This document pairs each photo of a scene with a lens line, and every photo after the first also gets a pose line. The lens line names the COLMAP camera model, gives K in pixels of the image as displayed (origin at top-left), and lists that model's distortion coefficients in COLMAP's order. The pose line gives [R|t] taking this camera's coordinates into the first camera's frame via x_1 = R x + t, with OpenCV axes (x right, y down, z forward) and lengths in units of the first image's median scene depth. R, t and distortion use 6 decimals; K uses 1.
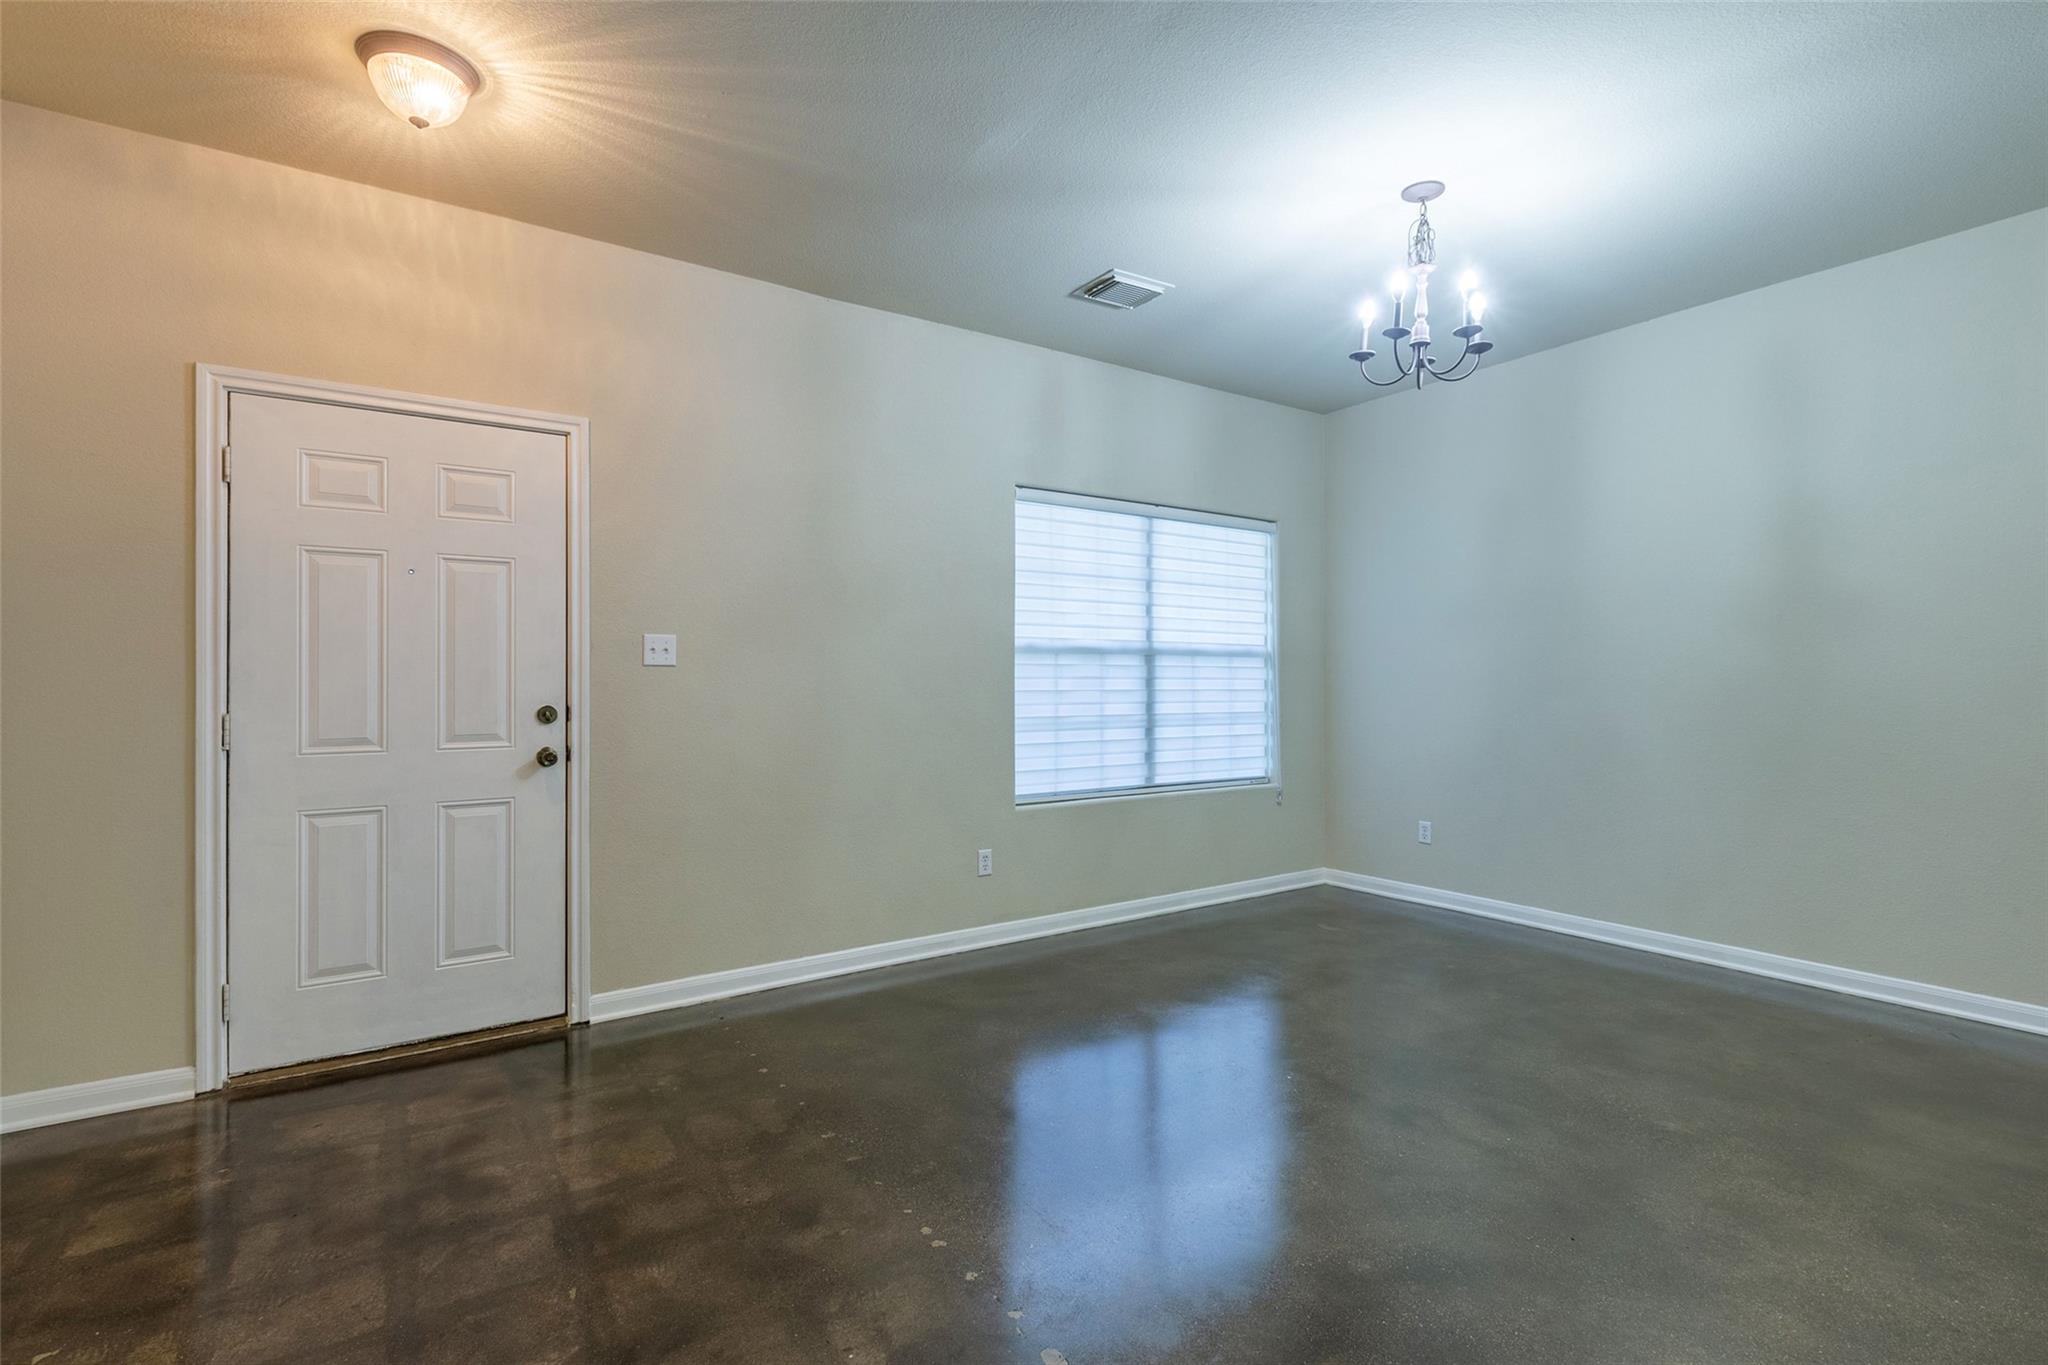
lens RADIAL K [[965.7, 0, 1024.0], [0, 965.7, 682.5], [0, 0, 1]] dist [-0.000403, 0.000141]
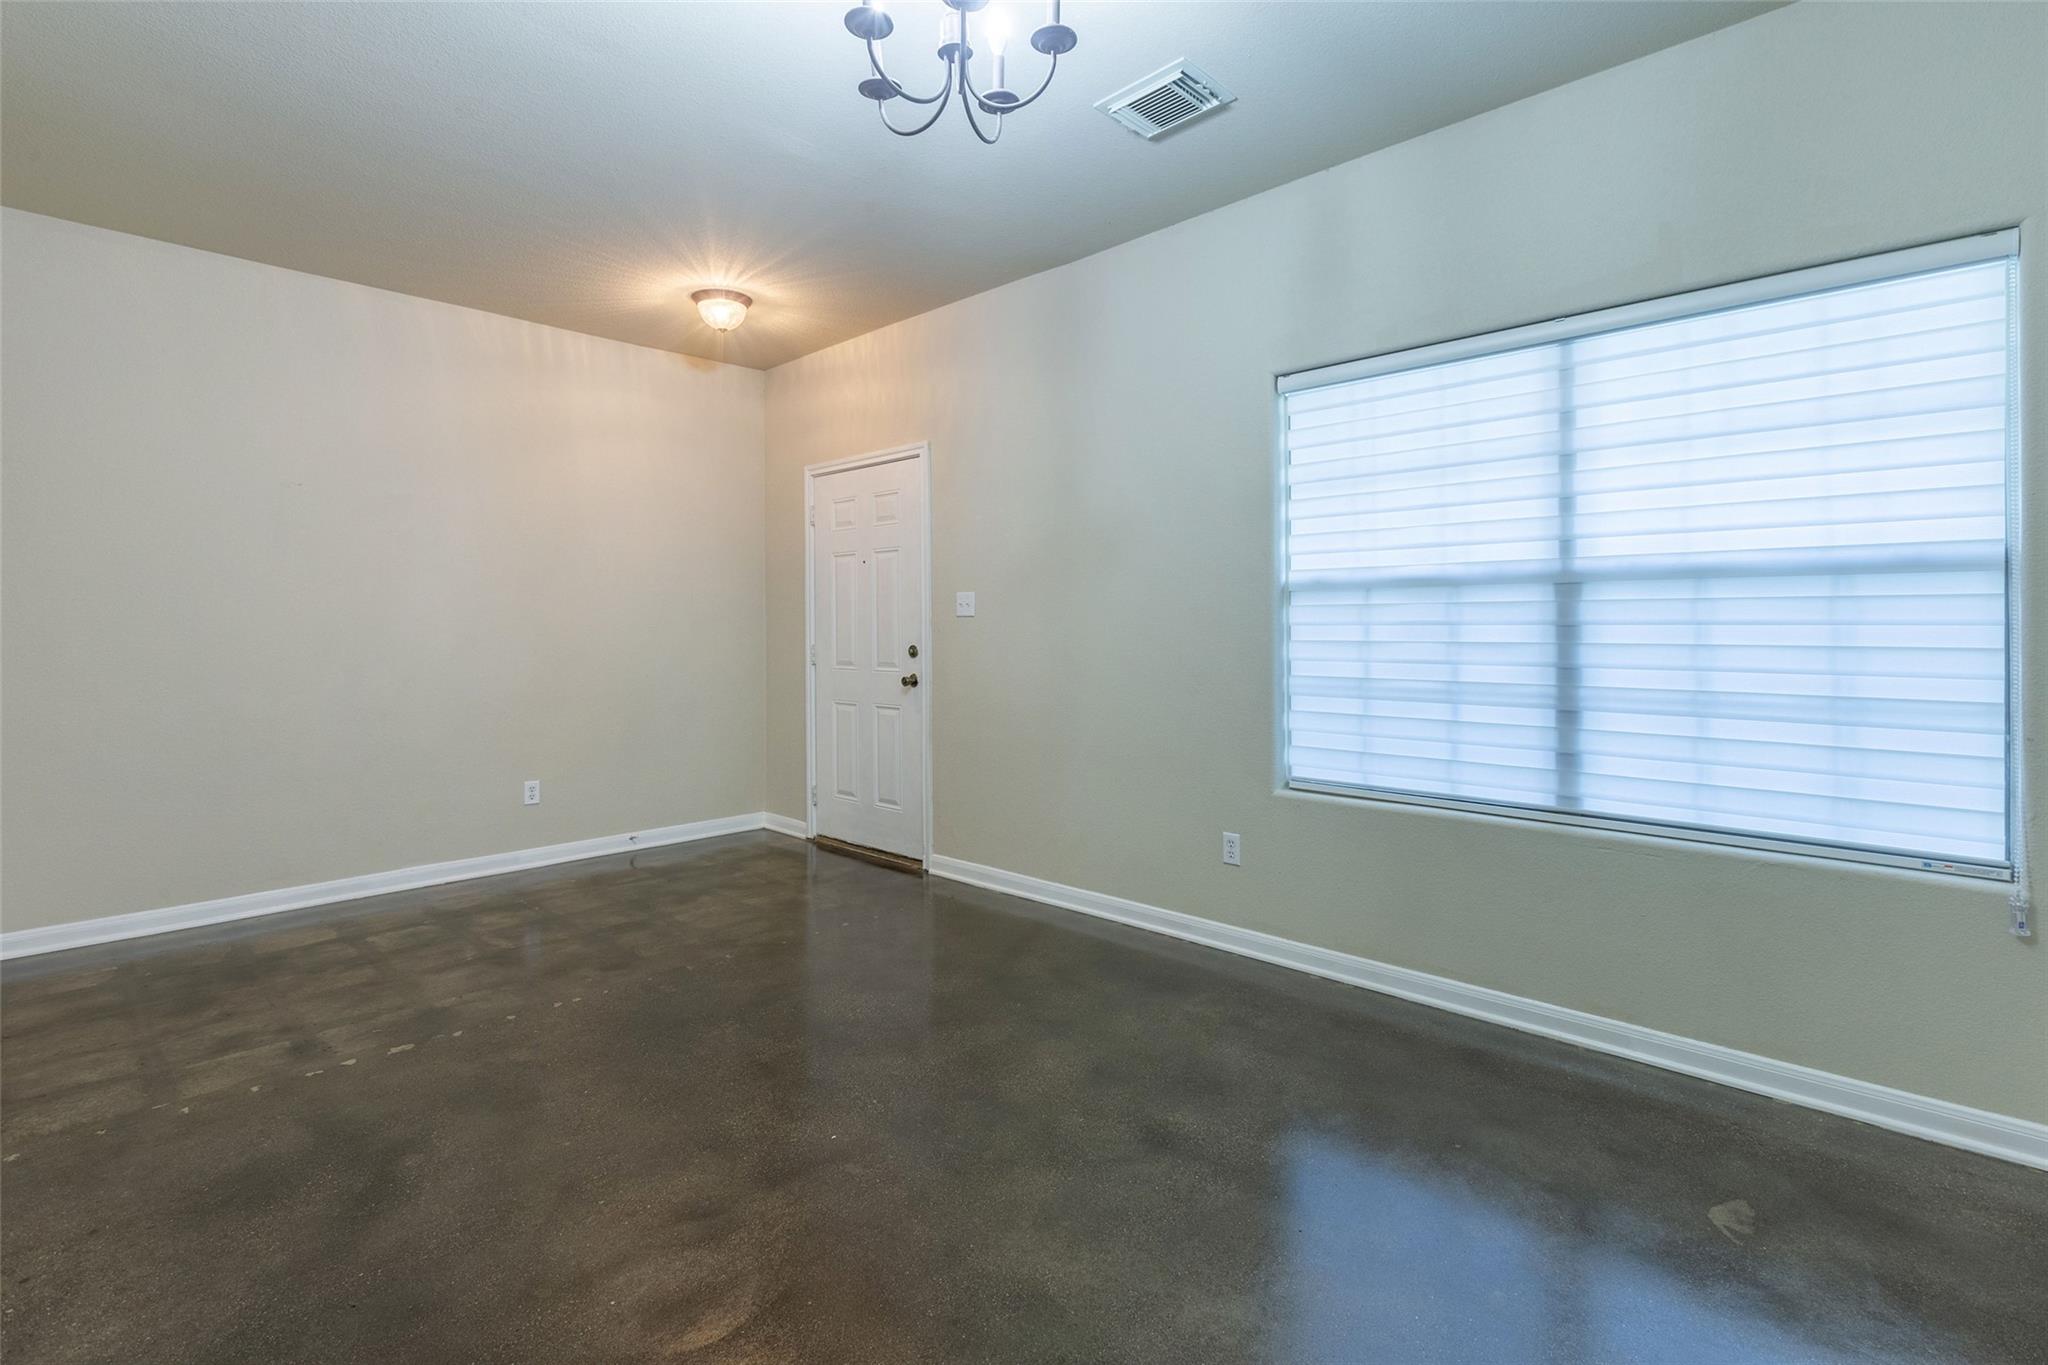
lens RADIAL K [[930.0, 0, 1017.3], [0, 930.0, 627.1], [0, 0, 1]] dist [0.009615, -0.006619]
pose [[0.206846, 0.003665, -0.978367, 0.620925], [0.004430, 0.999979, 0.004683, -0.006337], [0.978364, -0.005303, 0.206825, 0.585315]]
